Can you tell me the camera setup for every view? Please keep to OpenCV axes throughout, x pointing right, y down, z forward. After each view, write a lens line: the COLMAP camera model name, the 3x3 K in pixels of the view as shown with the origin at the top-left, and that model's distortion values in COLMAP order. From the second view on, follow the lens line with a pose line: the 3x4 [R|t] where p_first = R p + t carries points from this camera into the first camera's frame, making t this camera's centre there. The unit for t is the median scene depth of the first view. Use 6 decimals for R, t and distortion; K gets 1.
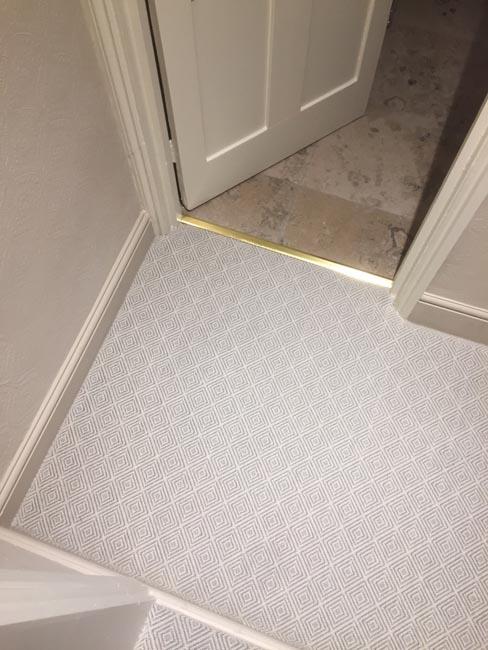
lens RADIAL K [[549.9, 0, 243.6], [0, 549.9, 326.9], [0, 0, 1]] dist [0.040560, -0.031278]
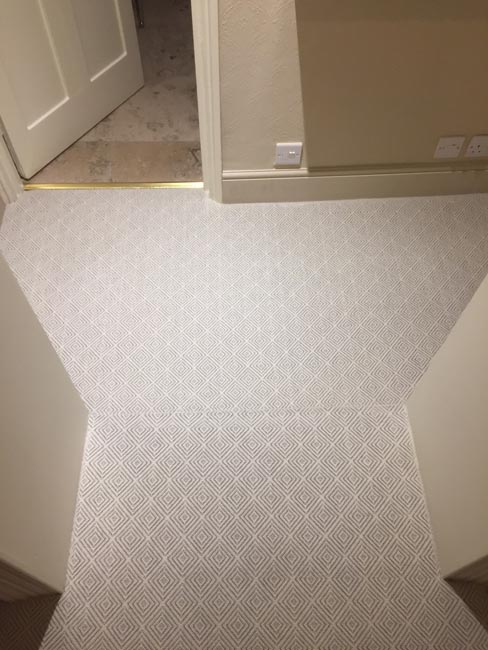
lens RADIAL K [[549.9, 0, 244.3], [0, 549.9, 322.4], [0, 0, 1]] dist [0.040560, -0.031278]
pose [[0.920547, -0.320820, 0.222863, -0.033665], [0.348123, 0.932576, -0.095460, 0.360748], [-0.177211, 0.165459, 0.970165, -0.207374]]
